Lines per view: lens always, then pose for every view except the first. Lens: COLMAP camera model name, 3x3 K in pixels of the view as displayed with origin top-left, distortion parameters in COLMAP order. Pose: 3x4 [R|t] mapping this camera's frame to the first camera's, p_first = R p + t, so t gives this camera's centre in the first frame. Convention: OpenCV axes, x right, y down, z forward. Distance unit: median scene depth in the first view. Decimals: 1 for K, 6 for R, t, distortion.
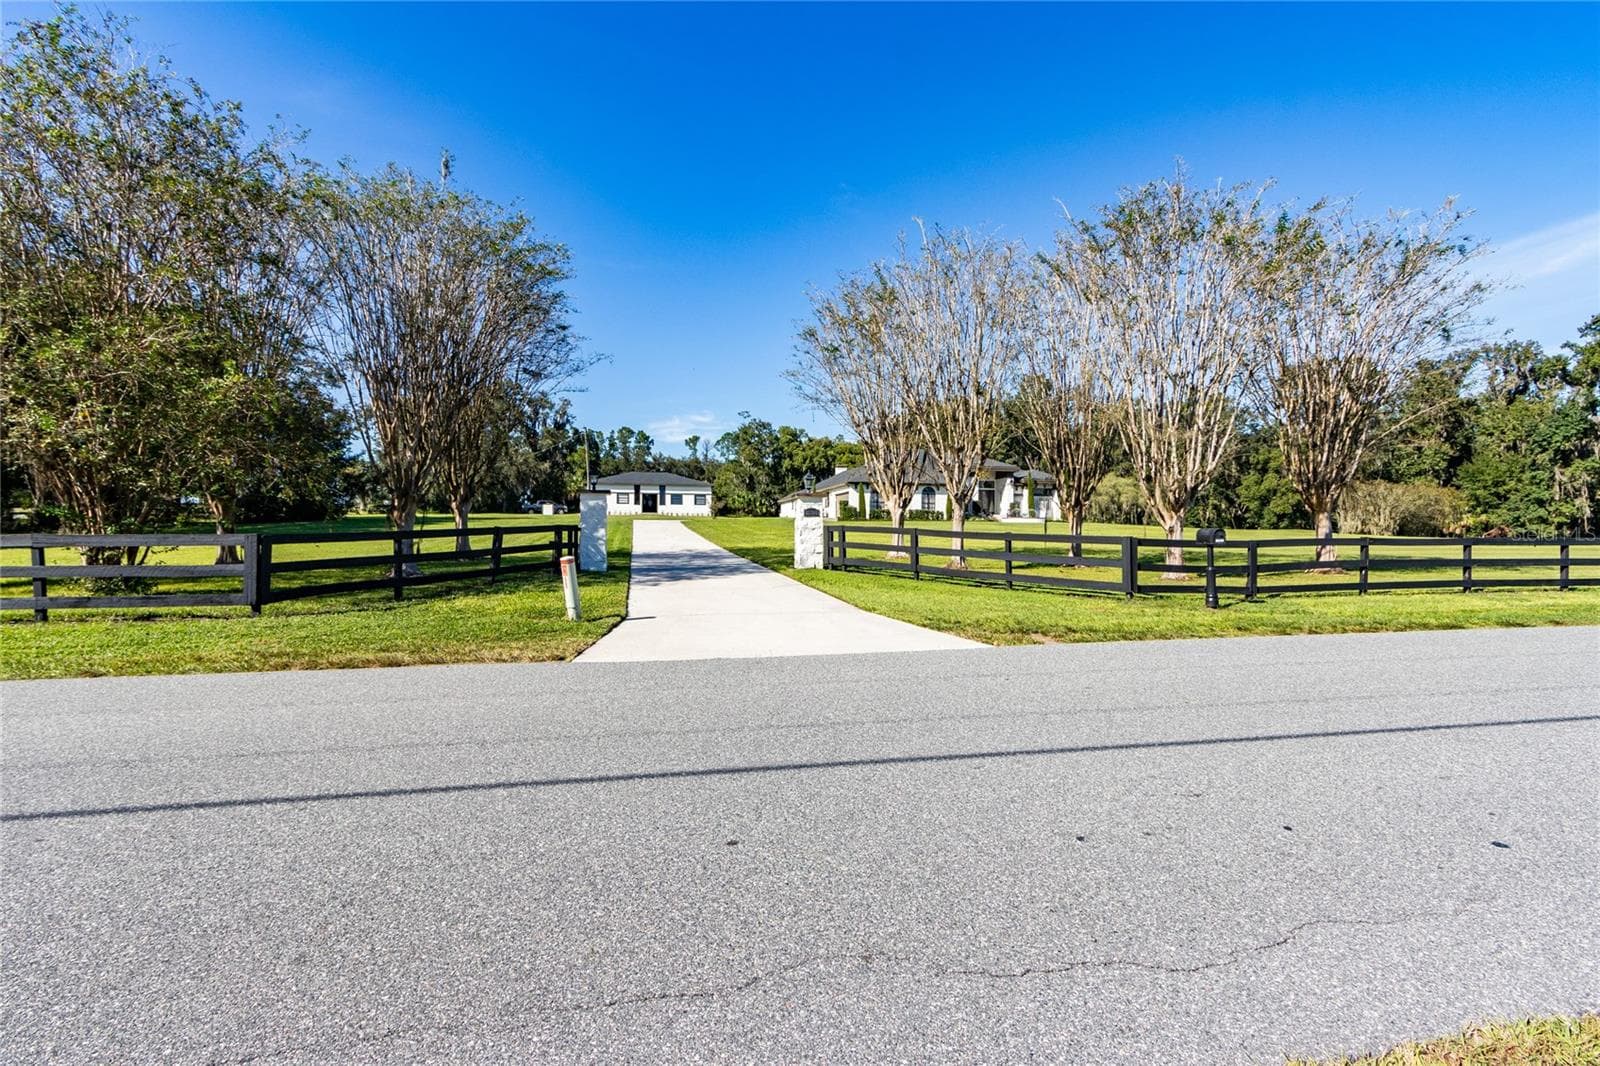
lens RADIAL K [[738.5, 0, 789.4], [0, 738.5, 542.9], [0, 0, 1]] dist [-0.002382, 0.000123]
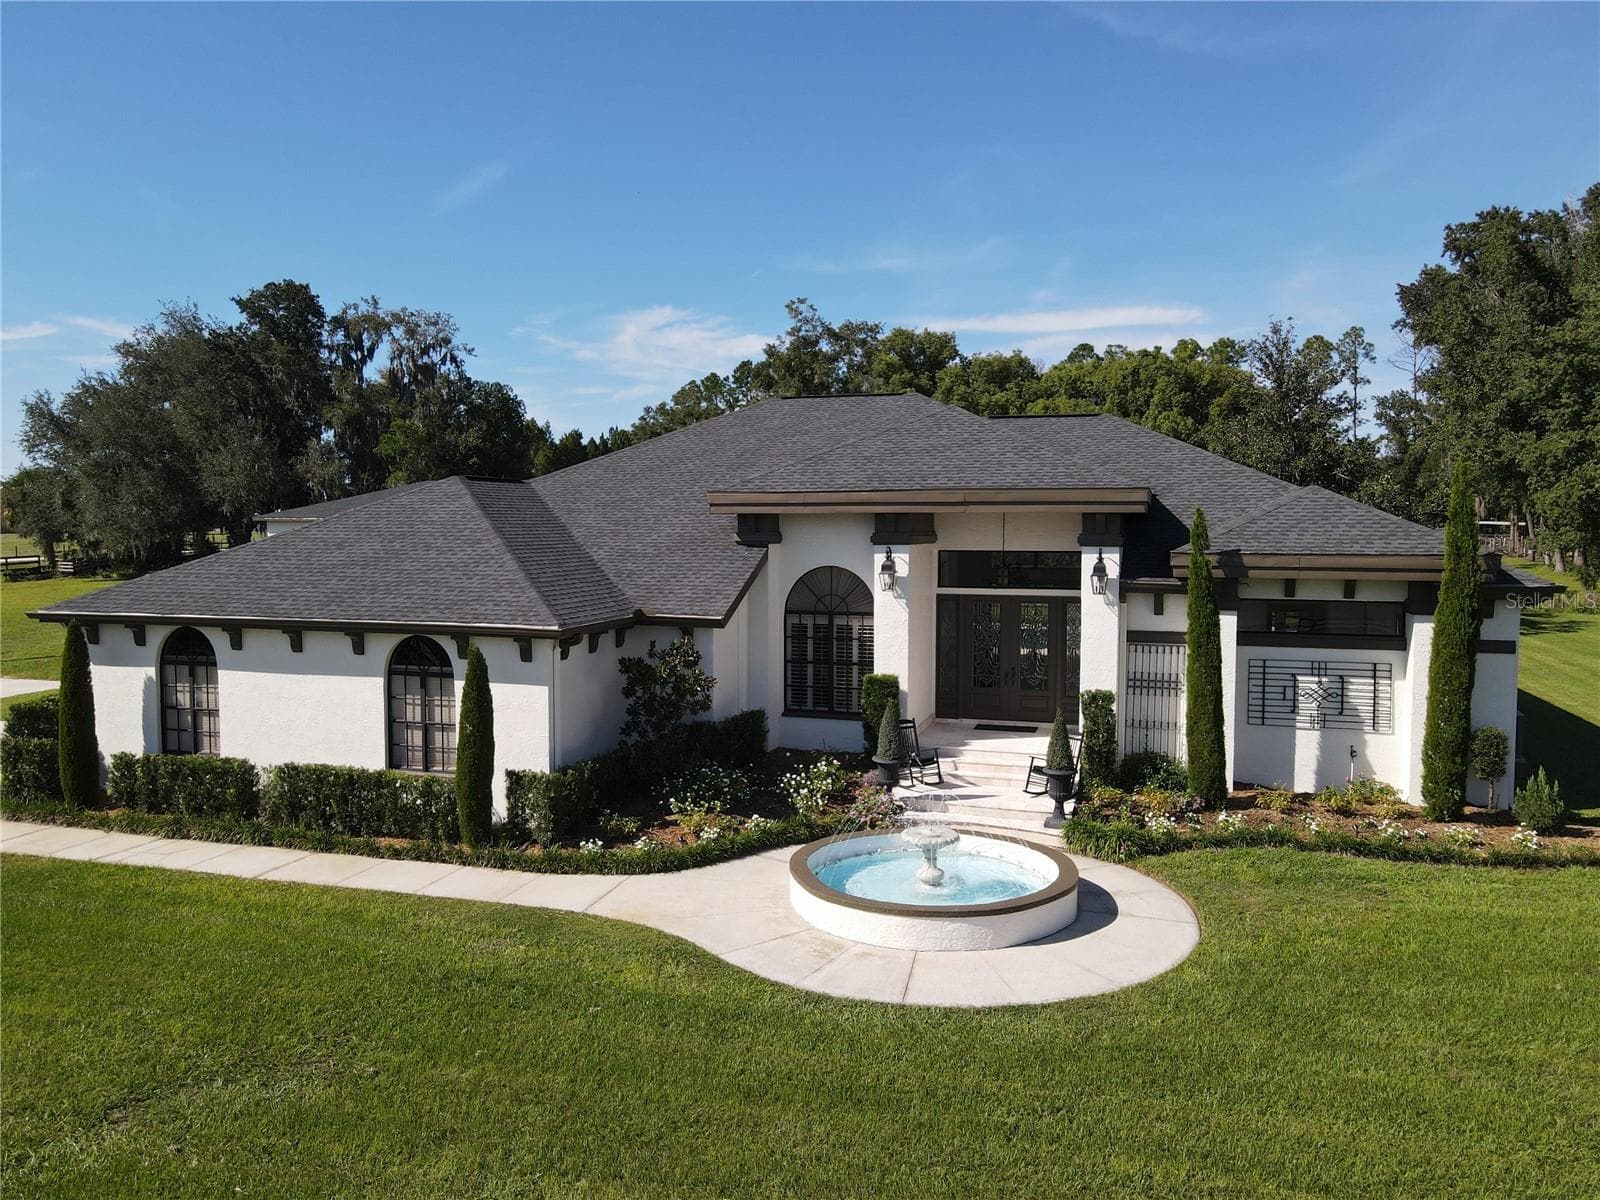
lens RADIAL K [[1182.5, 0, 788.2], [0, 1182.5, 594.5], [0, 0, 1]] dist [-0.009060, 0.040007]
pose [[0.869541, 0.026821, -0.493131, 0.293491], [0.000833, 0.998443, 0.055773, -0.073208], [0.493859, -0.048907, 0.868165, 0.557228]]
